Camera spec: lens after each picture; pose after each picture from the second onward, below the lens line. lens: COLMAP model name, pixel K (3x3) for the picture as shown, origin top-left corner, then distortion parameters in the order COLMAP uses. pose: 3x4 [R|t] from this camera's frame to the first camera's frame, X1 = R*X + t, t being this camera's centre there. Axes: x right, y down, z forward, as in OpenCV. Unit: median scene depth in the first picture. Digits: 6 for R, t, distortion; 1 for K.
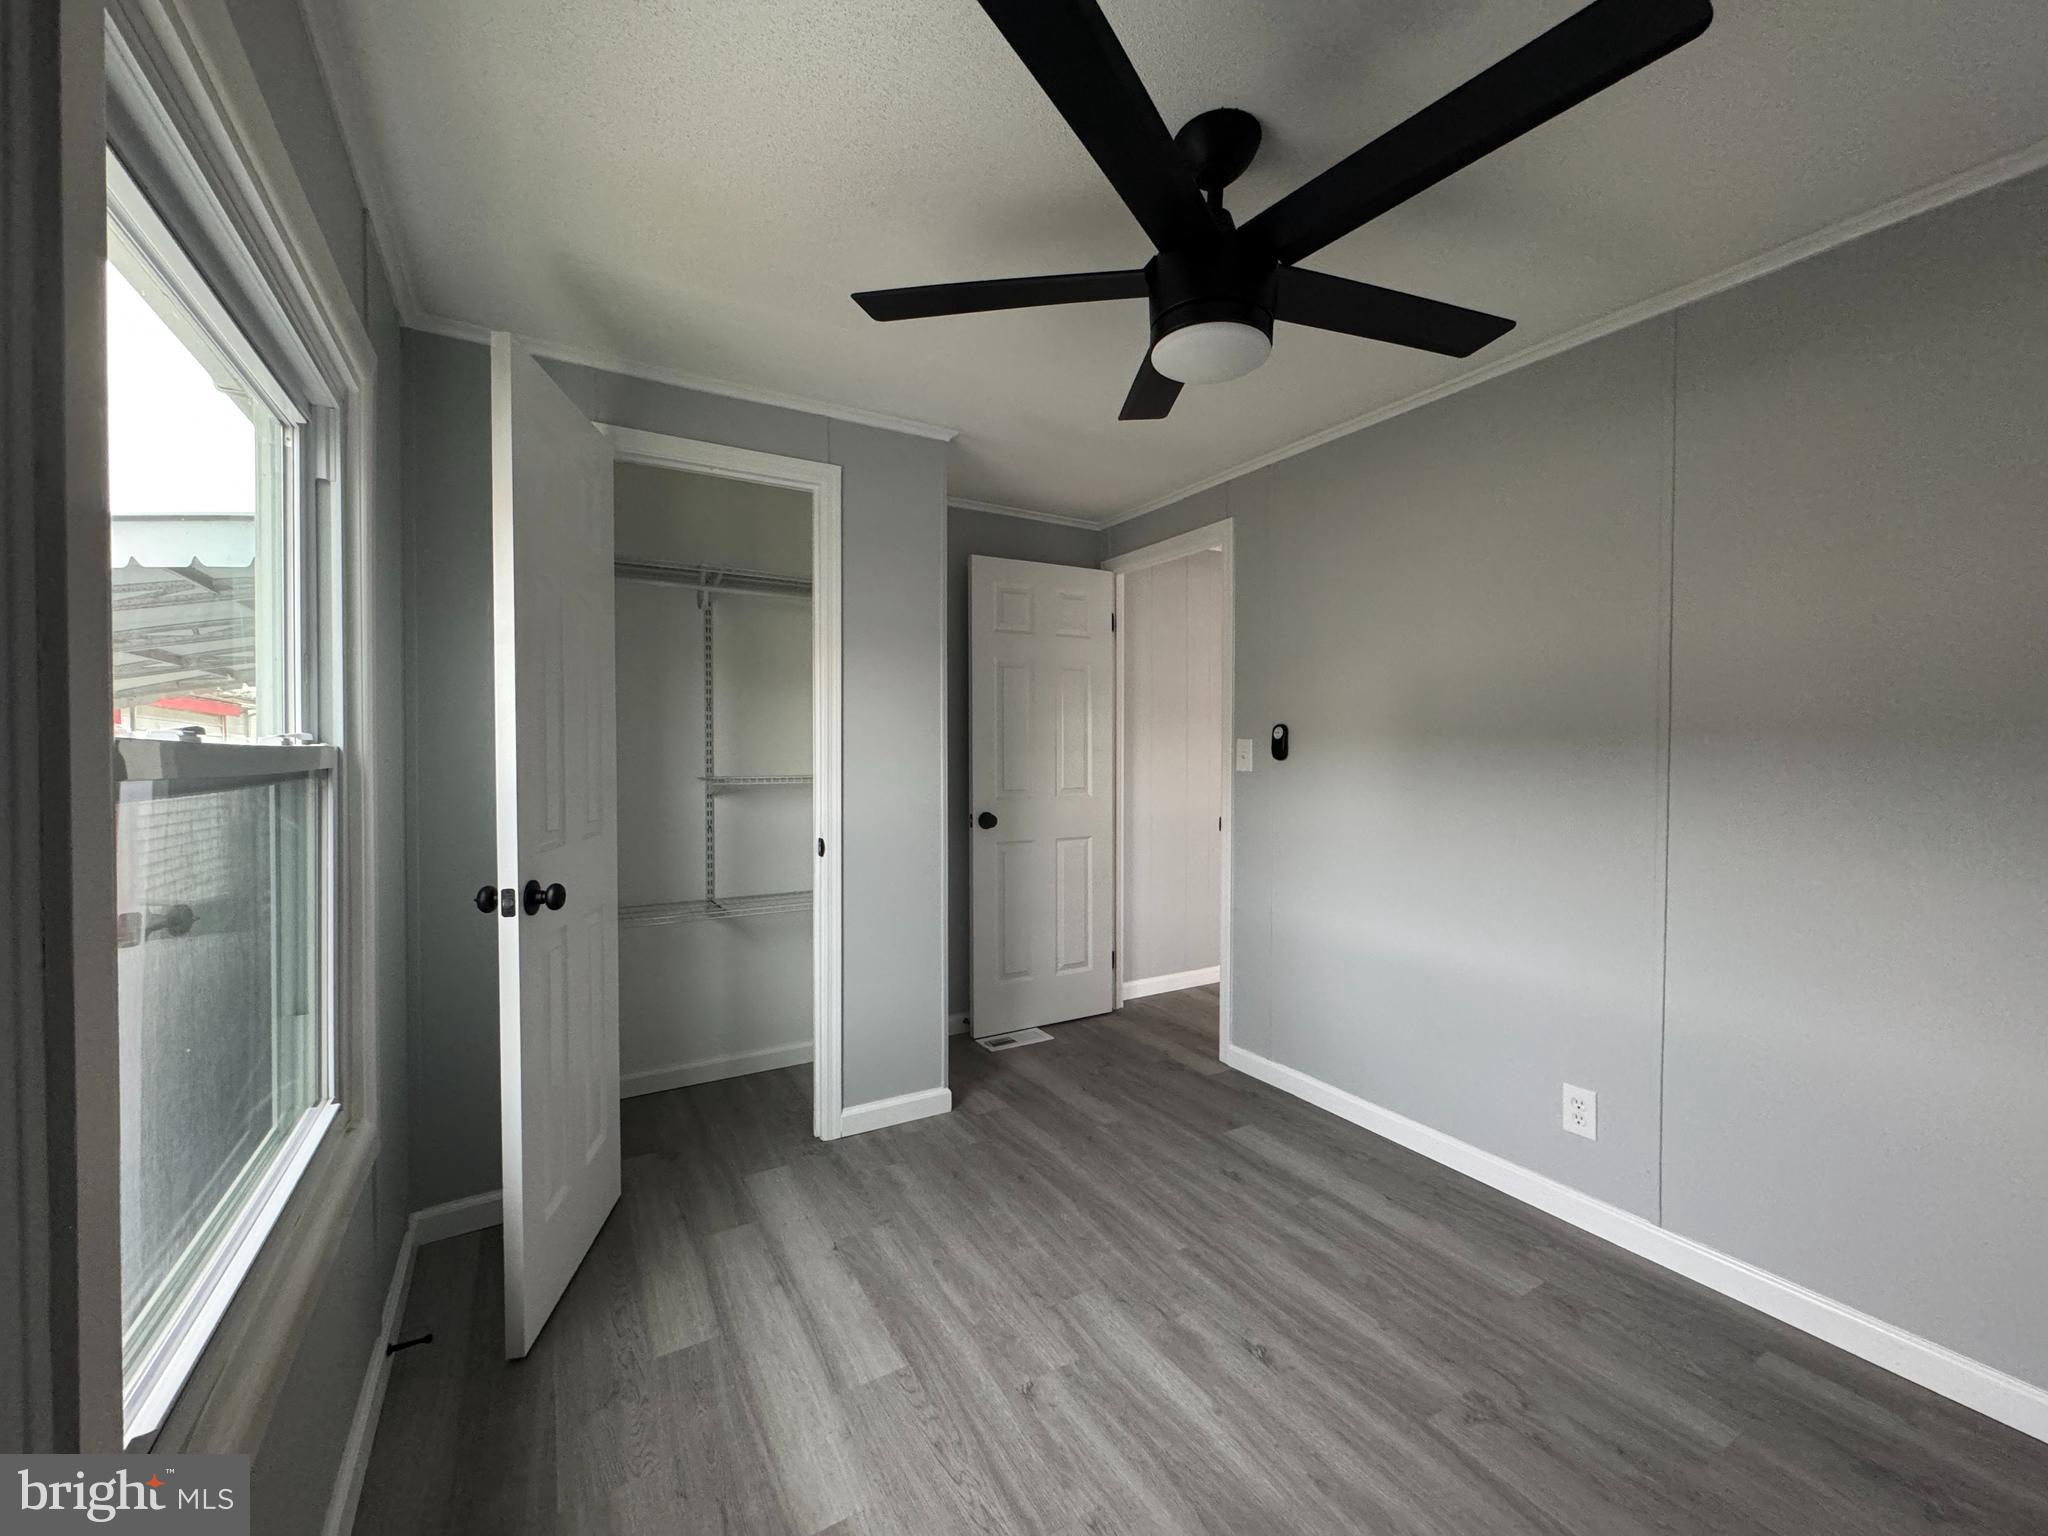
lens RADIAL K [[822.1, 0, 1024.0], [0, 822.1, 768.0], [0, 0, 1]] dist [-0.001341, -0.000104]
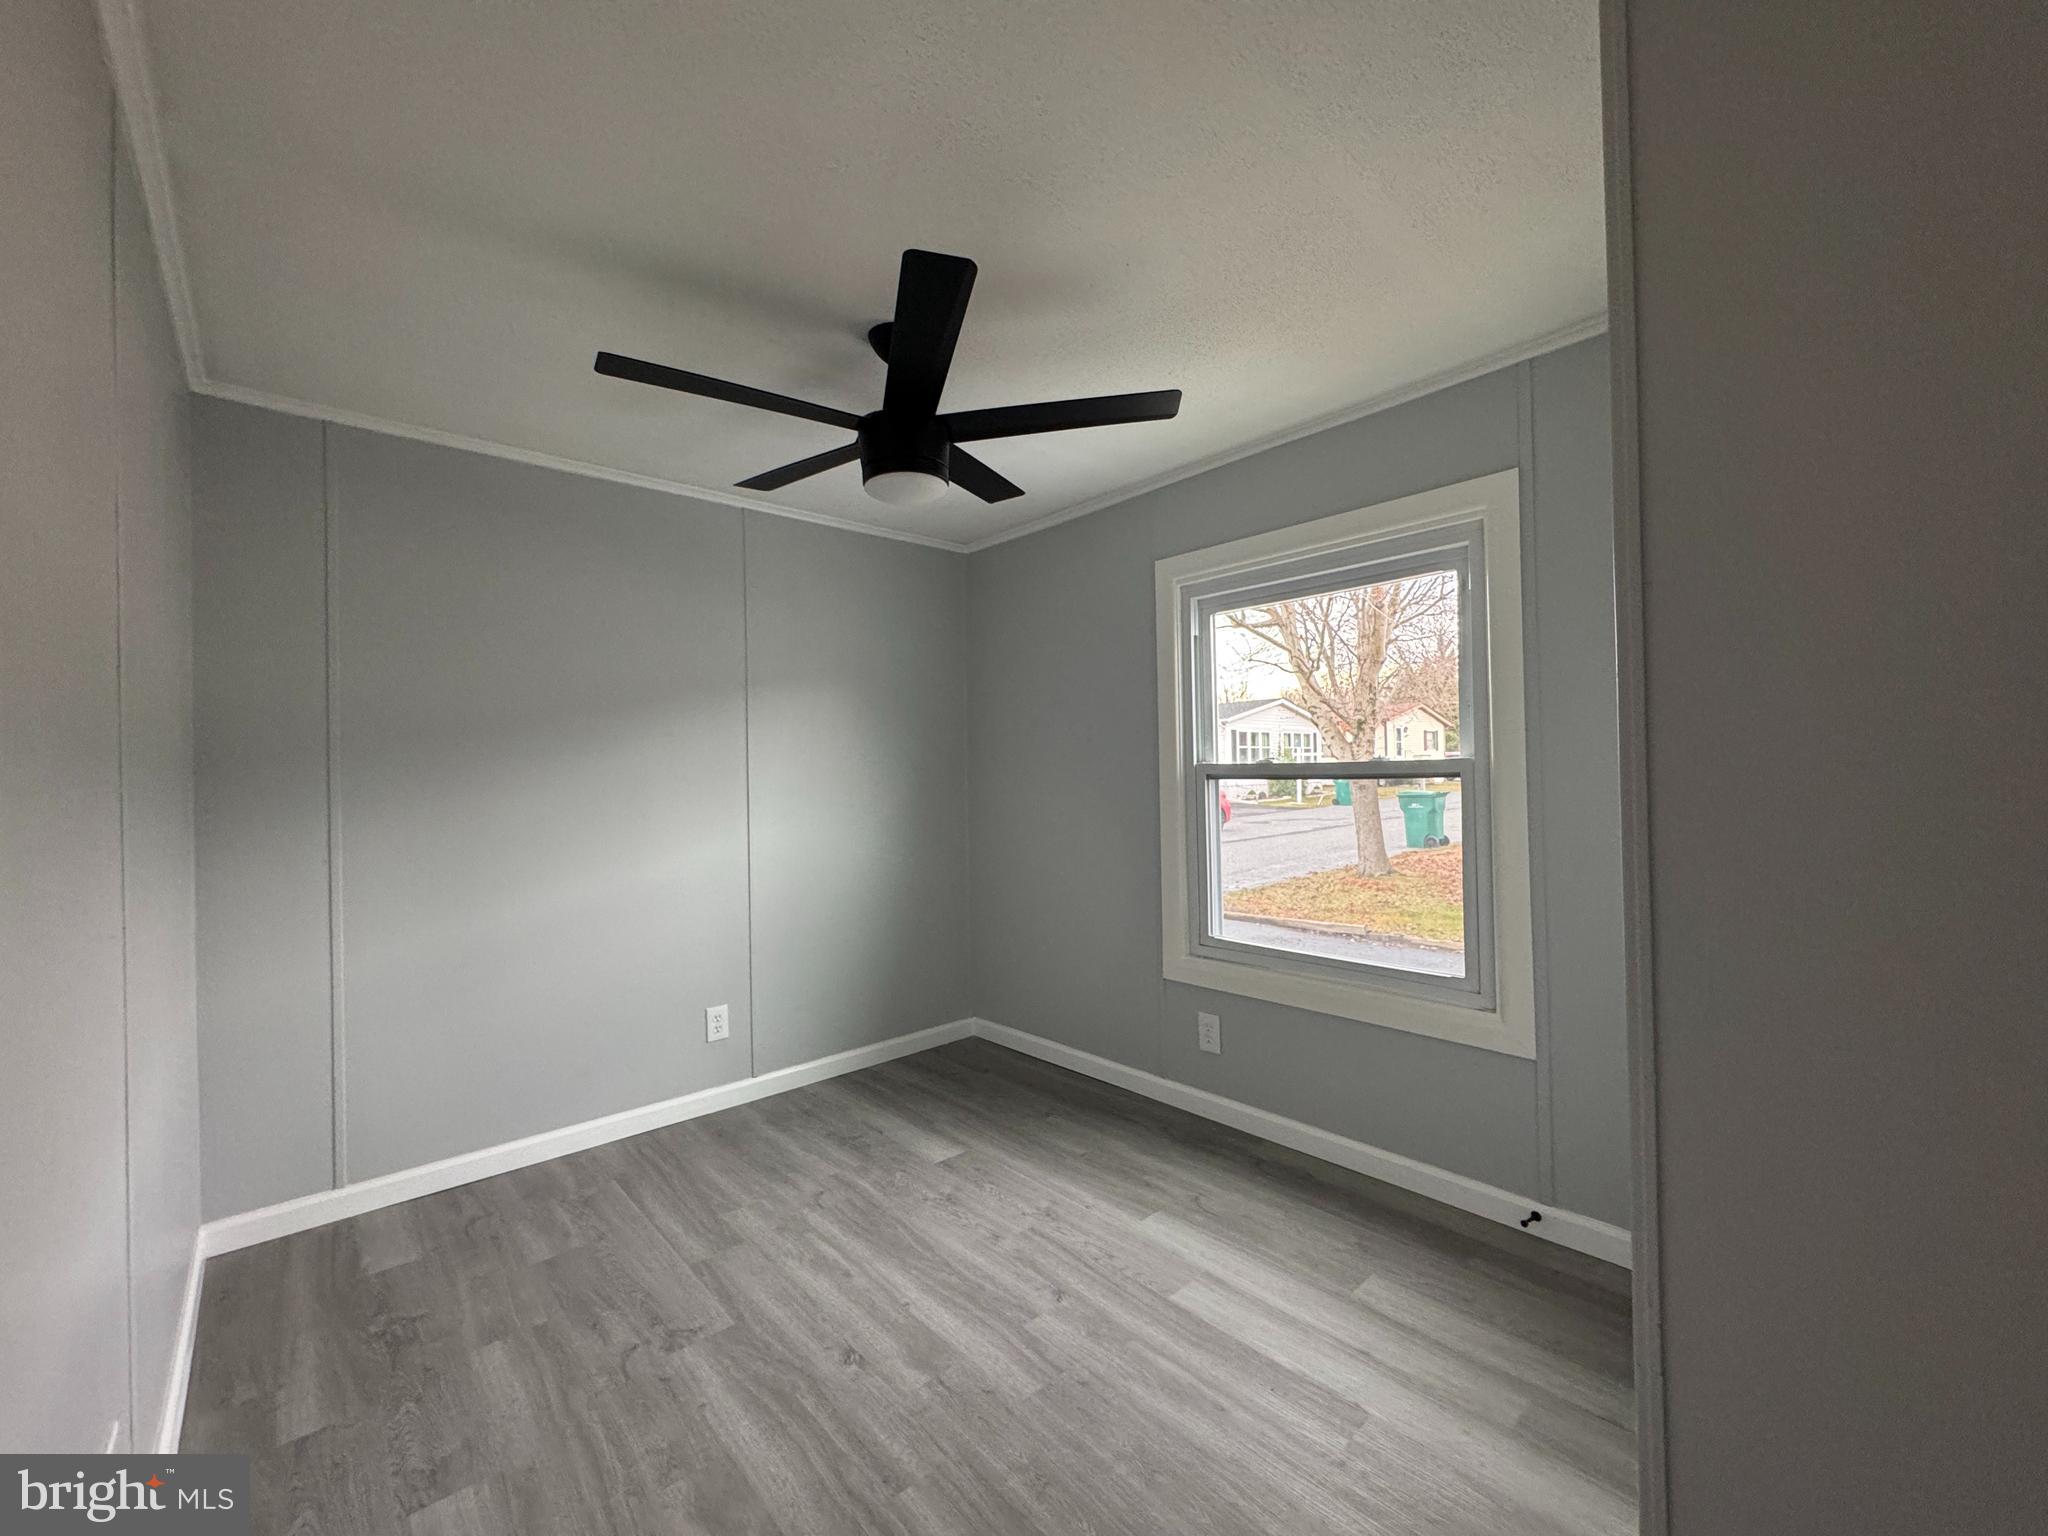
lens RADIAL K [[822.1, 0, 1024.0], [0, 822.1, 768.0], [0, 0, 1]] dist [-0.001341, -0.000104]
pose [[-0.980178, 0.020450, -0.197062, 0.261656], [0.016524, 0.999631, 0.021549, -0.045255], [0.197430, 0.017865, -0.980154, 2.020371]]
